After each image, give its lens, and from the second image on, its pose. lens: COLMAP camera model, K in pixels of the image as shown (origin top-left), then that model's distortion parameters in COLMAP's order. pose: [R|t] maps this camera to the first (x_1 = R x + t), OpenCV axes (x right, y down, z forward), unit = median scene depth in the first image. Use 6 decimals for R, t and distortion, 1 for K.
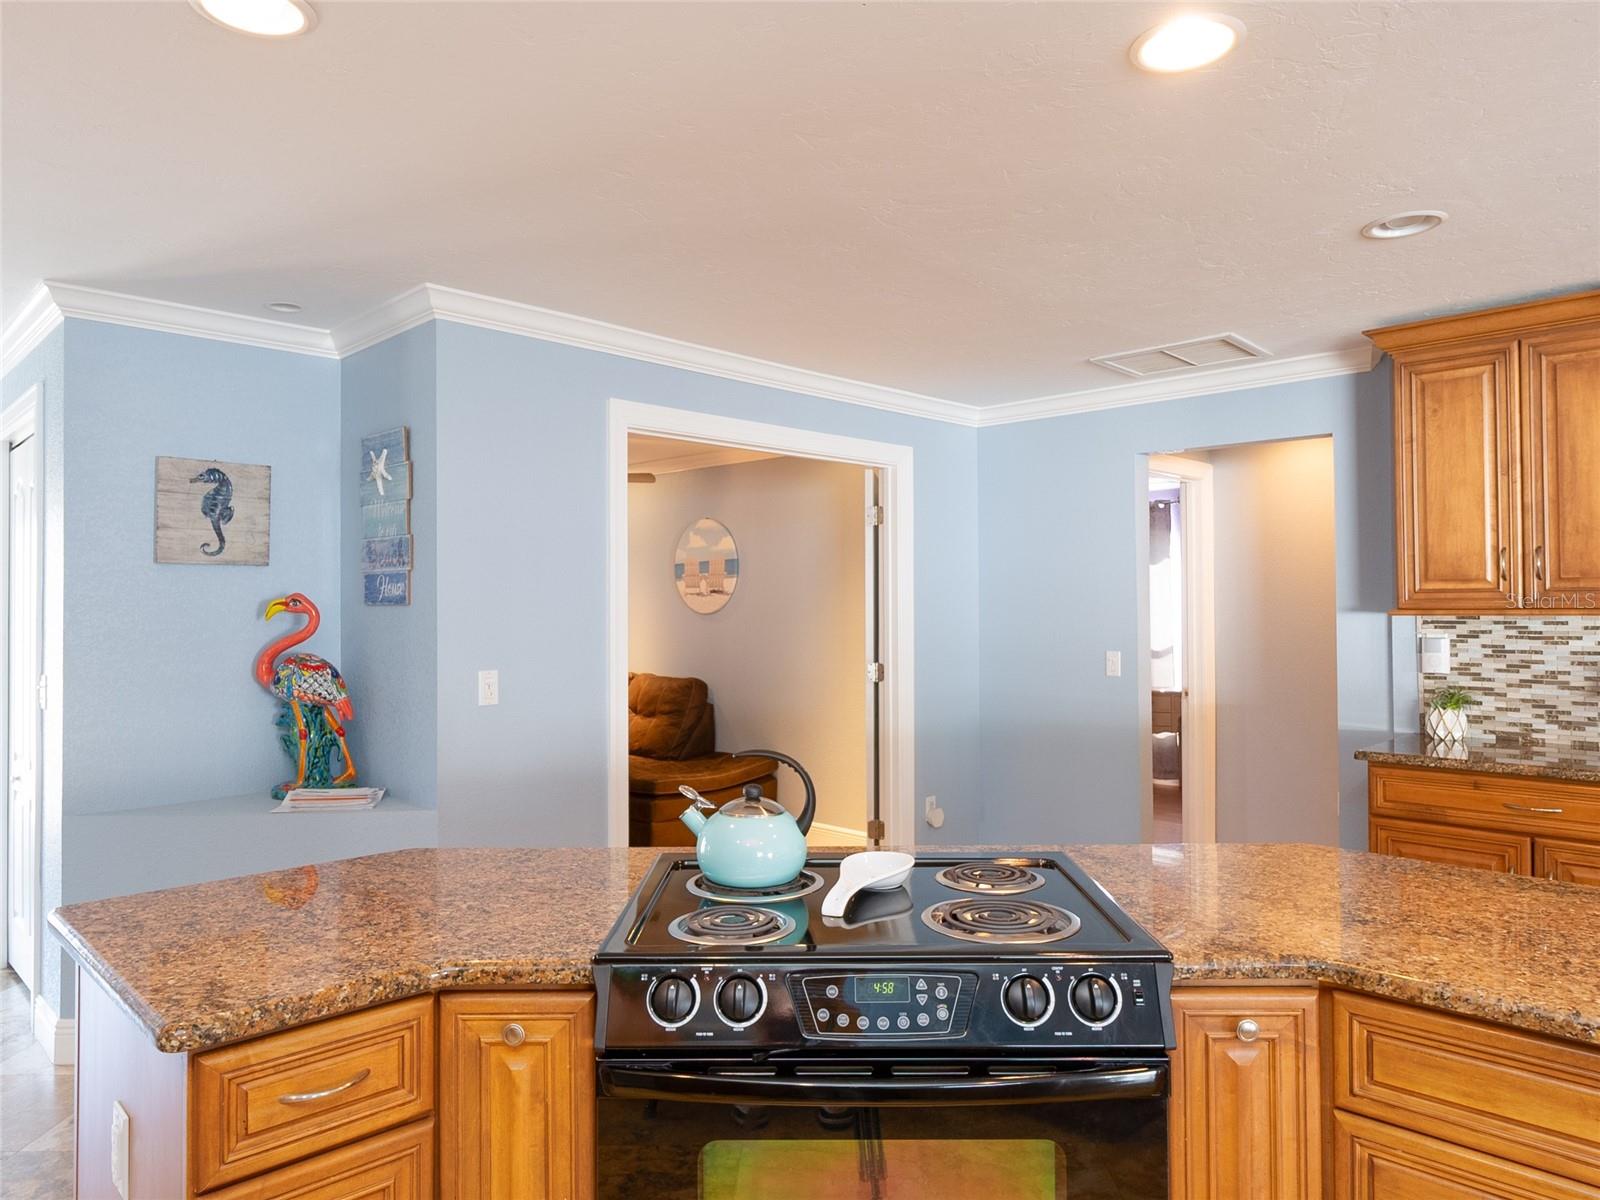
lens RADIAL K [[1050.9, 0, 801.9], [0, 1050.9, 606.6], [0, 0, 1]] dist [-0.004318, -0.000265]
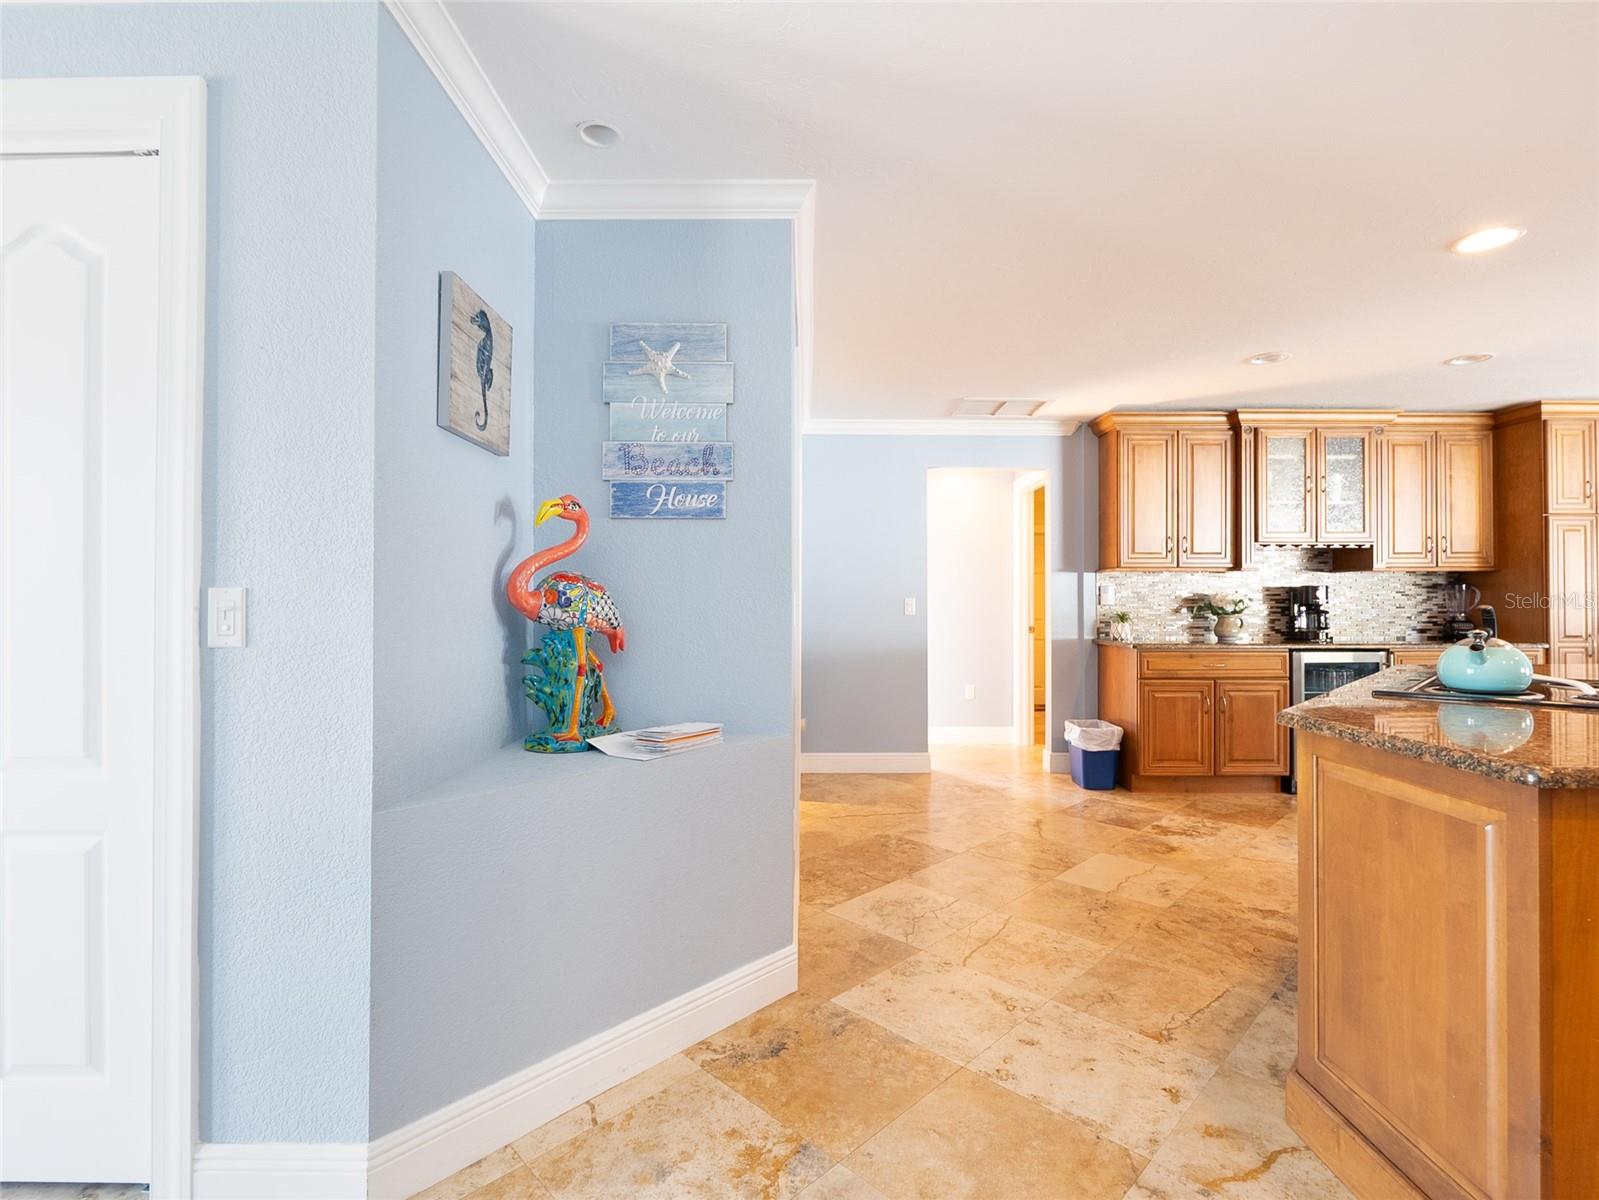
lens RADIAL K [[754.5, 0, 811.5], [0, 754.5, 595.7], [0, 0, 1]] dist [-0.002102, -0.000896]
pose [[0.707931, 0.010893, 0.706198, -0.767935], [-0.004521, 0.999930, -0.010892, 0.070825], [-0.706268, 0.004519, 0.707931, 0.469776]]
